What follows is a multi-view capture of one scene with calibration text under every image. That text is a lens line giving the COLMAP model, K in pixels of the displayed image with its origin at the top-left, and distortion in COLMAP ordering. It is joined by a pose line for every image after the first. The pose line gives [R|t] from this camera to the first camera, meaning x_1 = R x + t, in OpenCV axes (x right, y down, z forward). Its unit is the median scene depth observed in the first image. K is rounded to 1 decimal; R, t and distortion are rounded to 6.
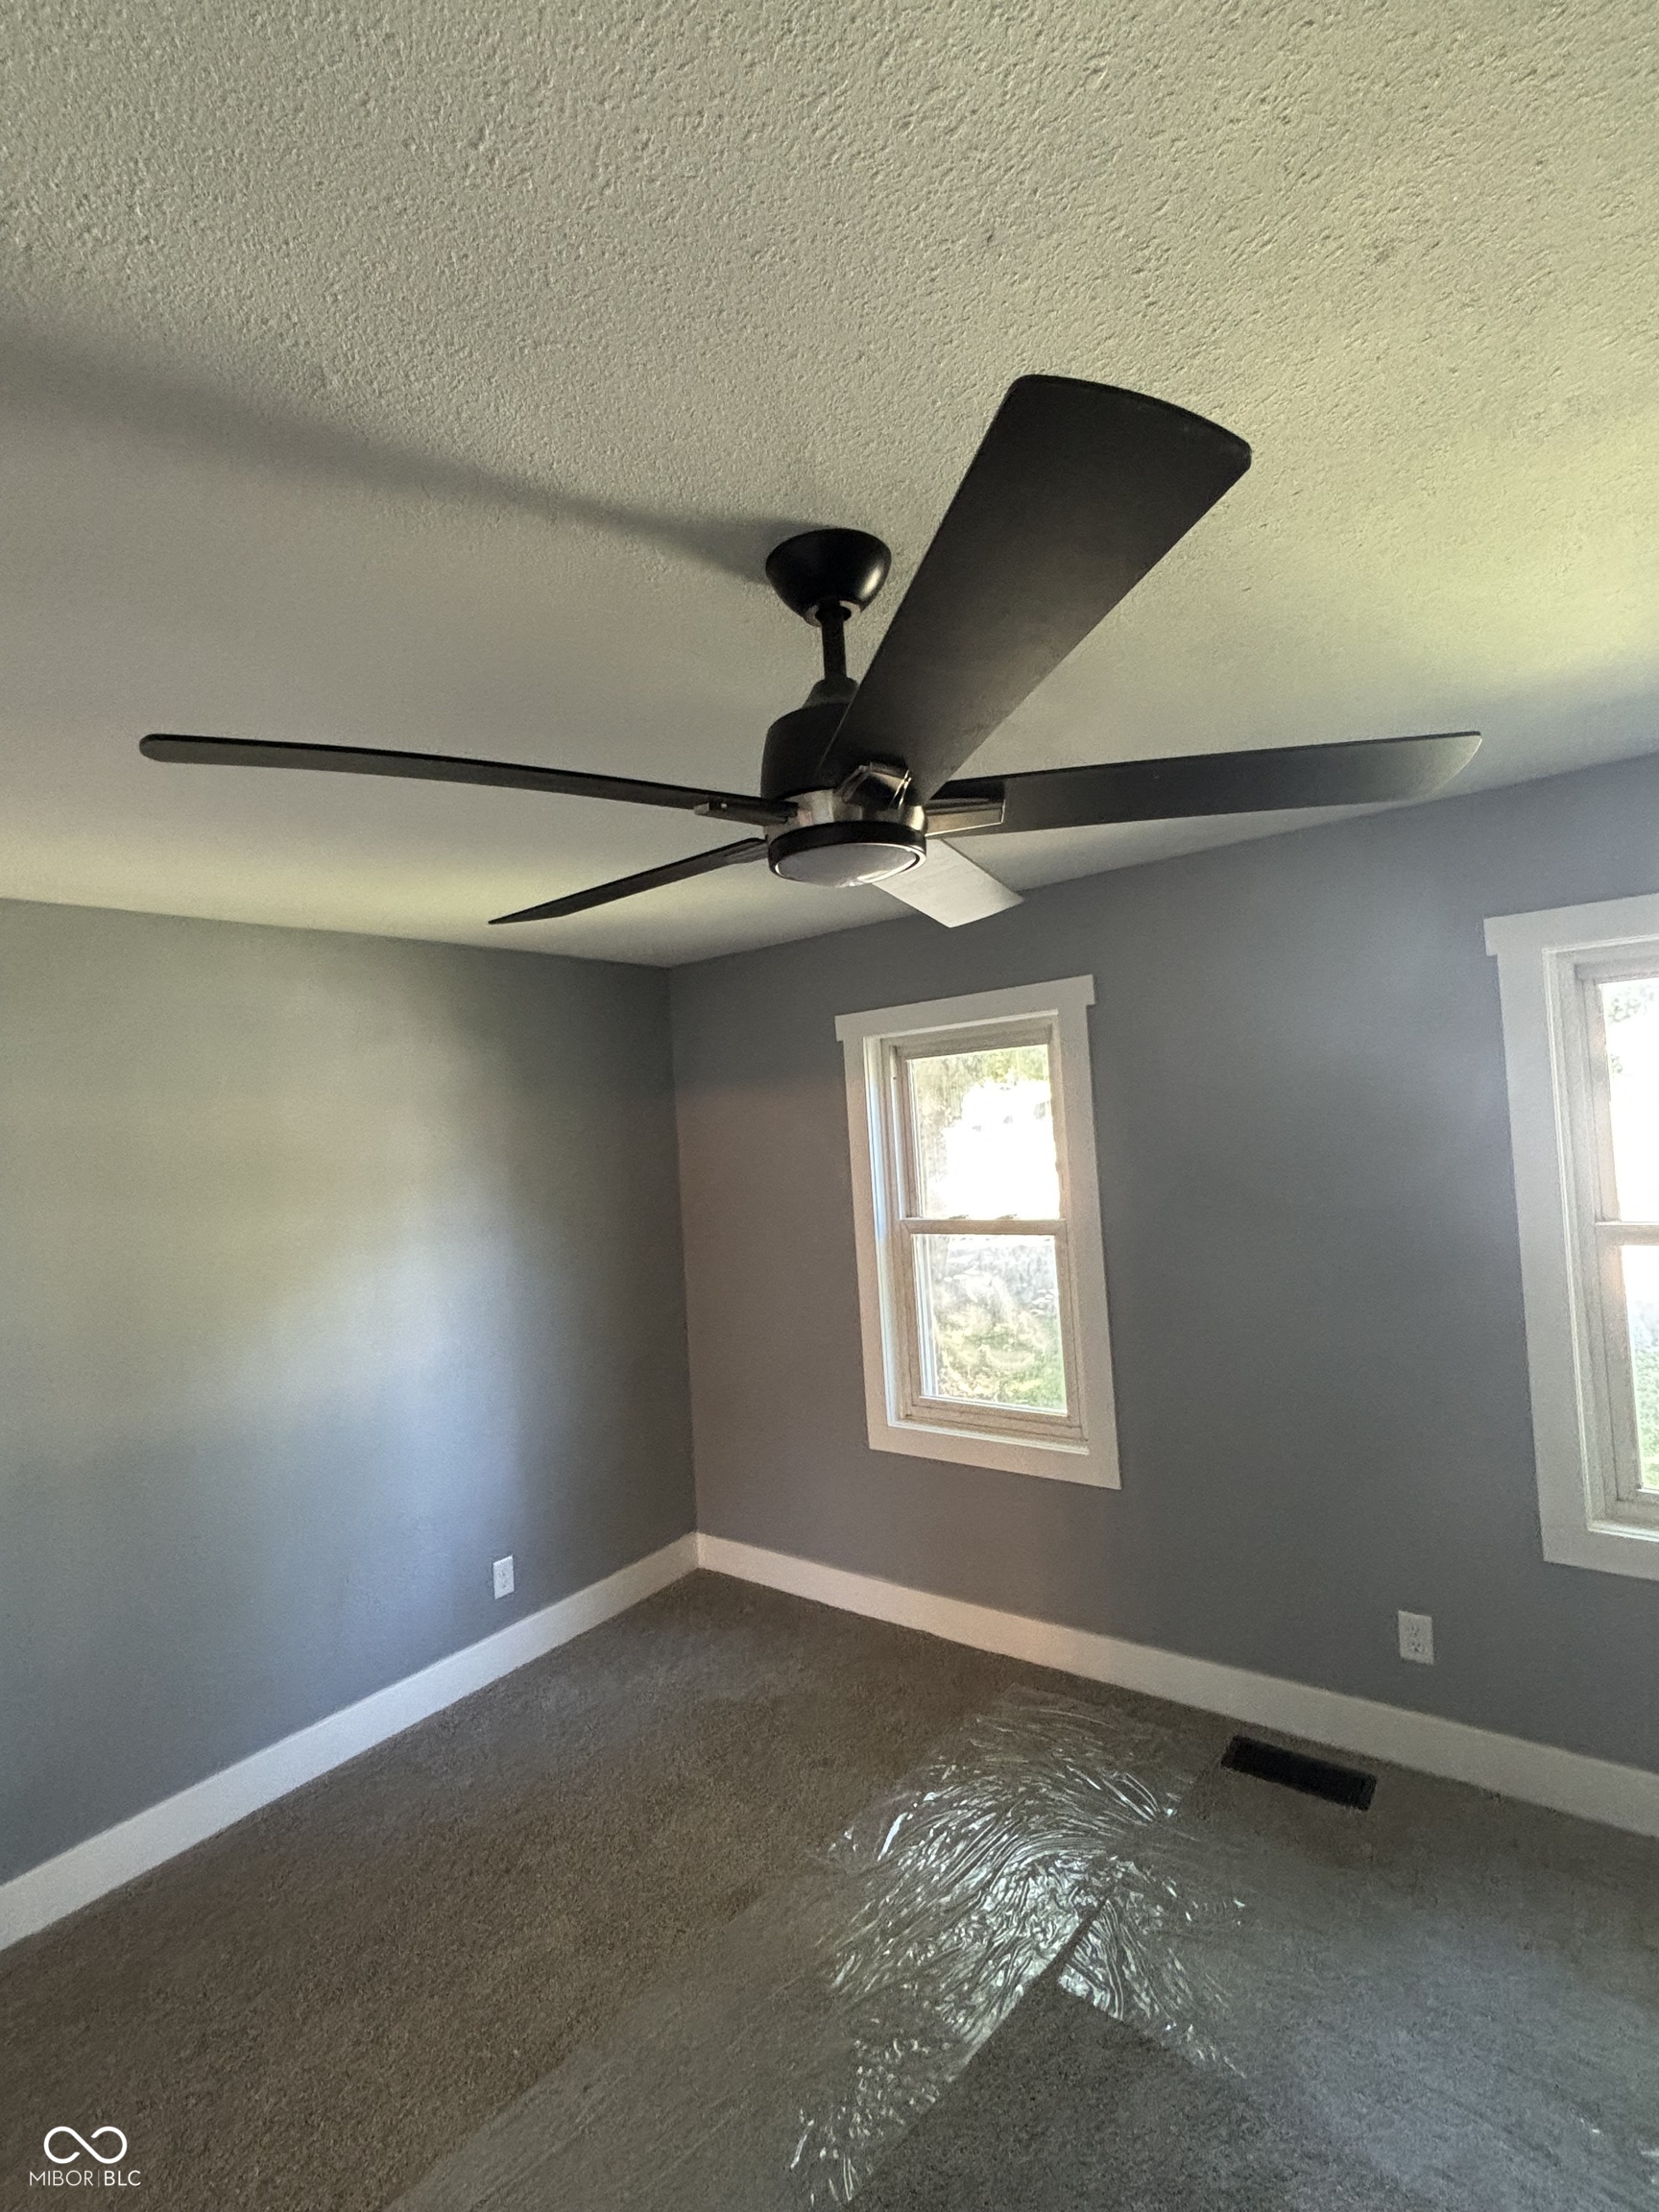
lens RADIAL K [[1023.2, 0, 827.6], [0, 1023.2, 1106.8], [0, 0, 1]] dist [-0.005099, -0.000775]
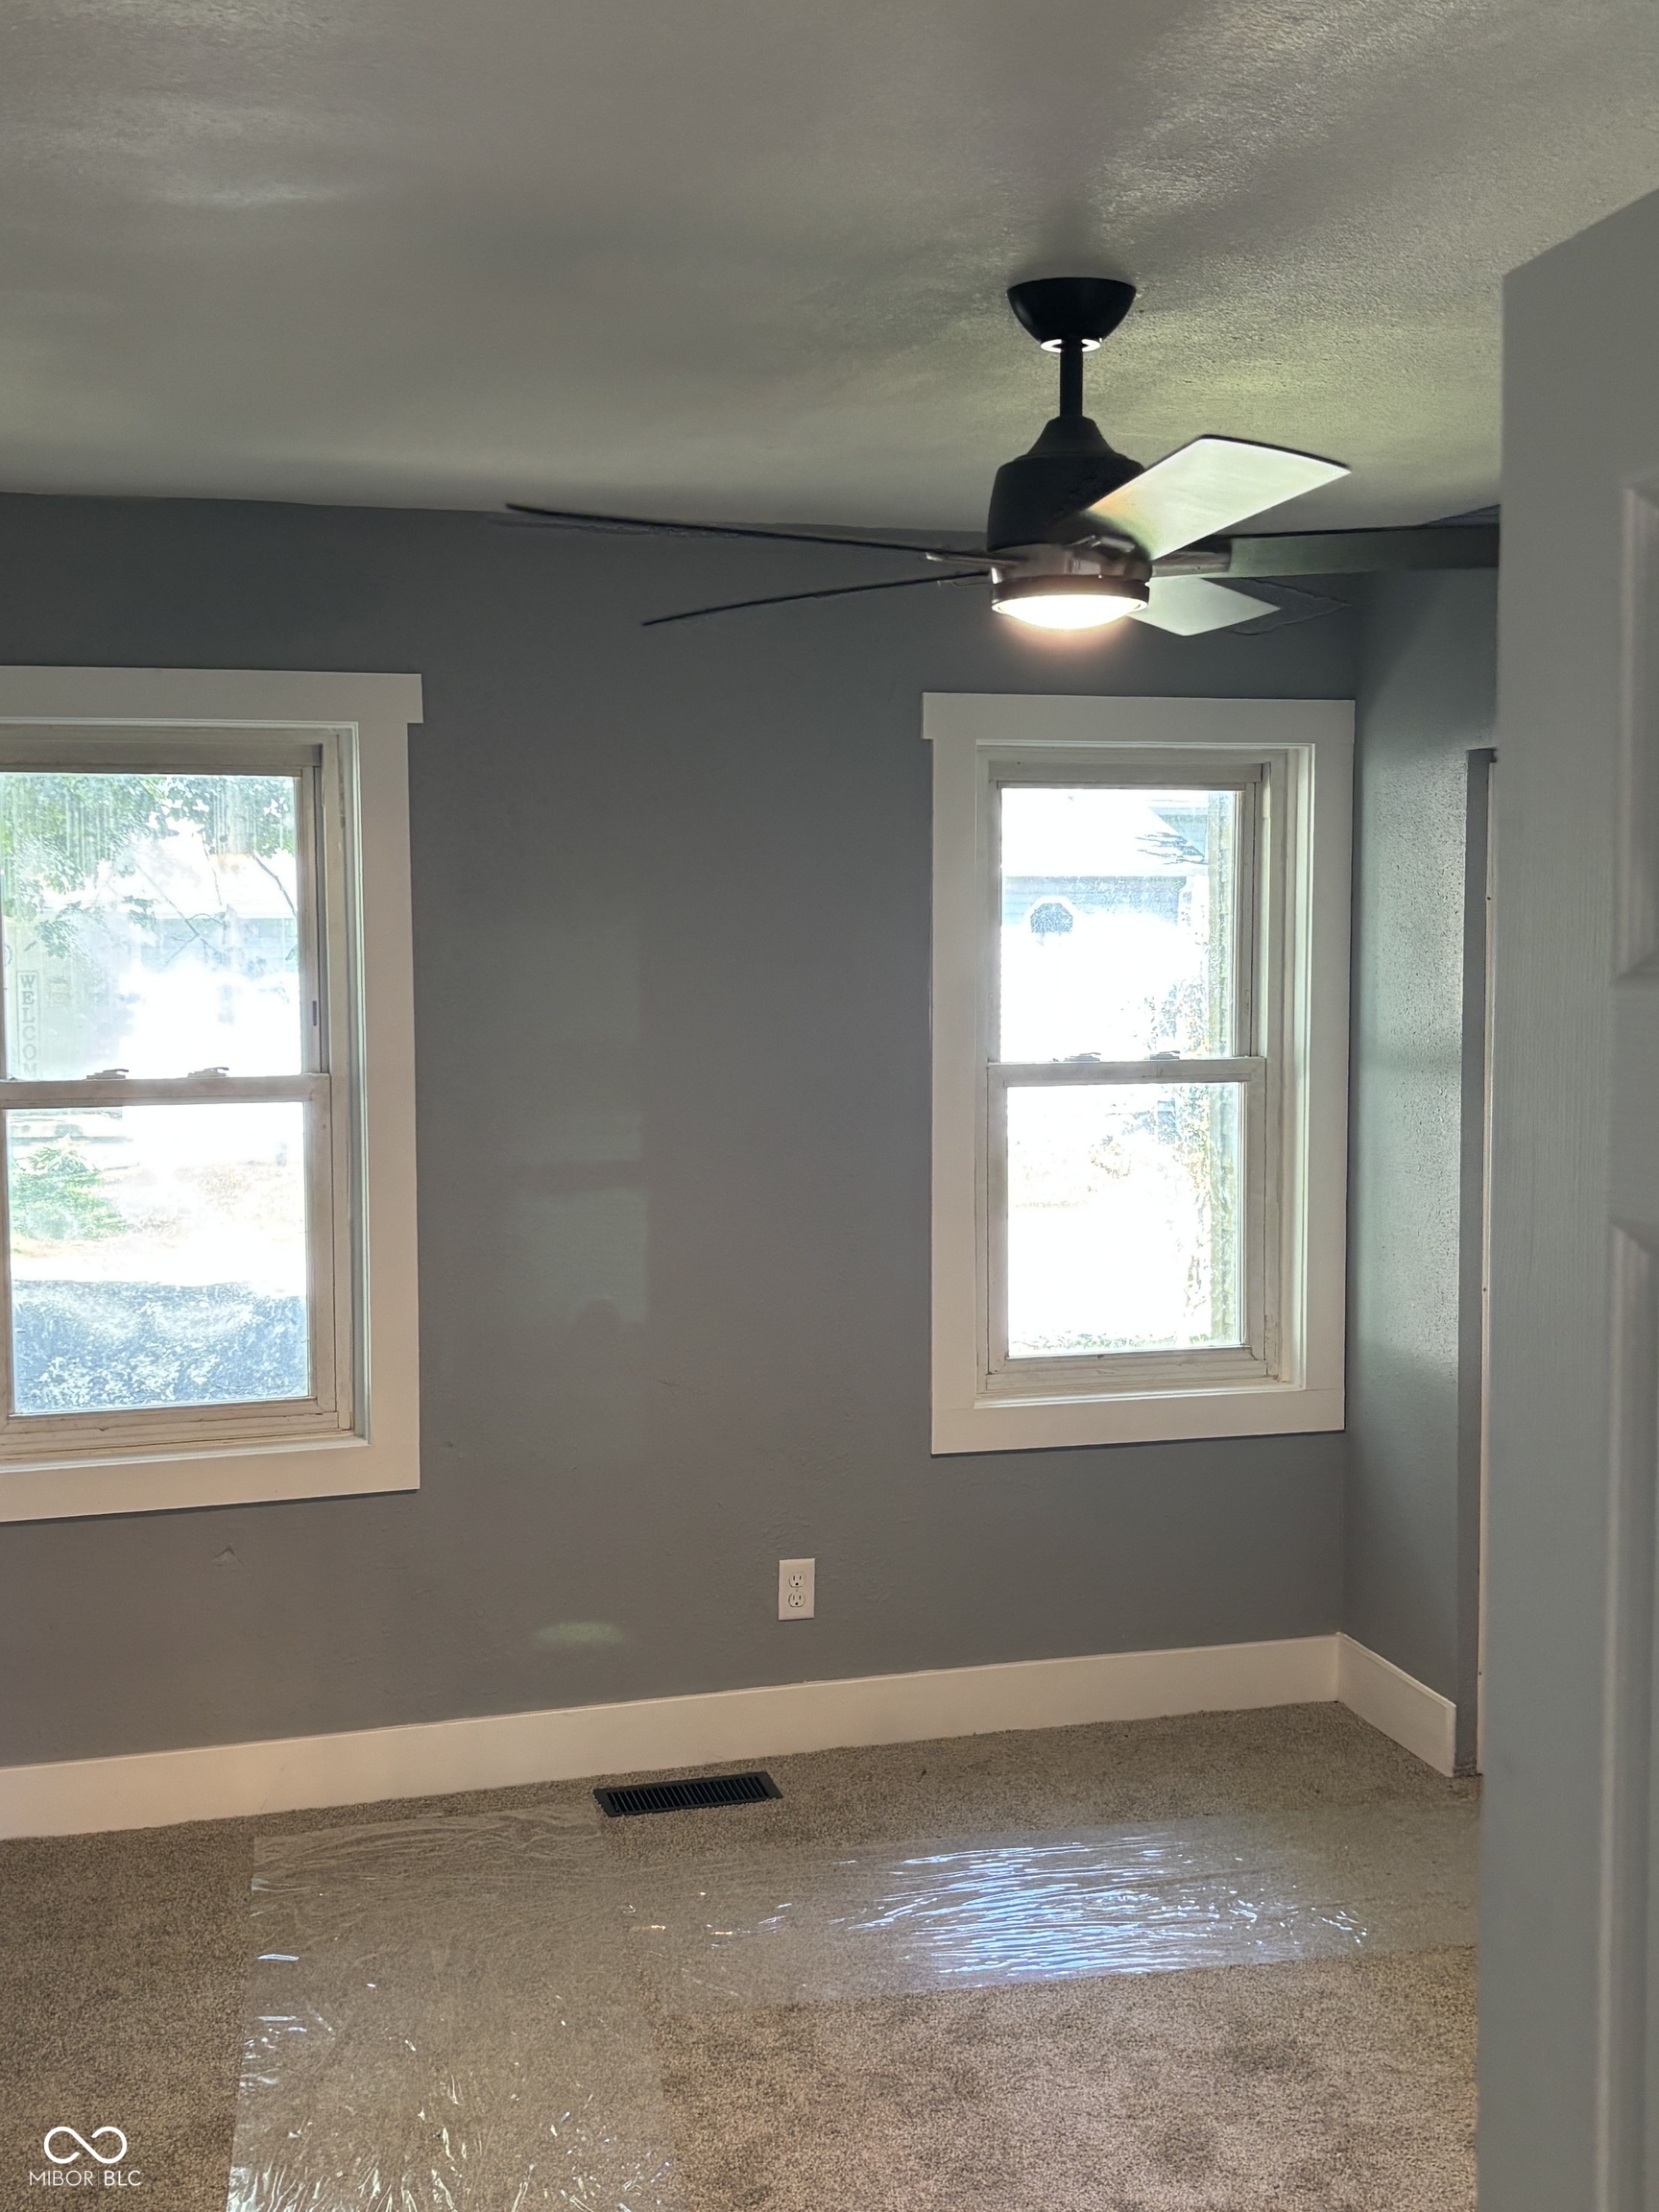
lens RADIAL K [[2528.0, 0, 831.4], [0, 2528.0, 1106.1], [0, 0, 1]] dist [0.035477, 0.000000]
pose [[0.575526, 0.002548, 0.817779, -0.858083], [-0.049764, 0.998251, 0.031913, 0.070871], [-0.816268, -0.059063, 0.574646, -0.106249]]
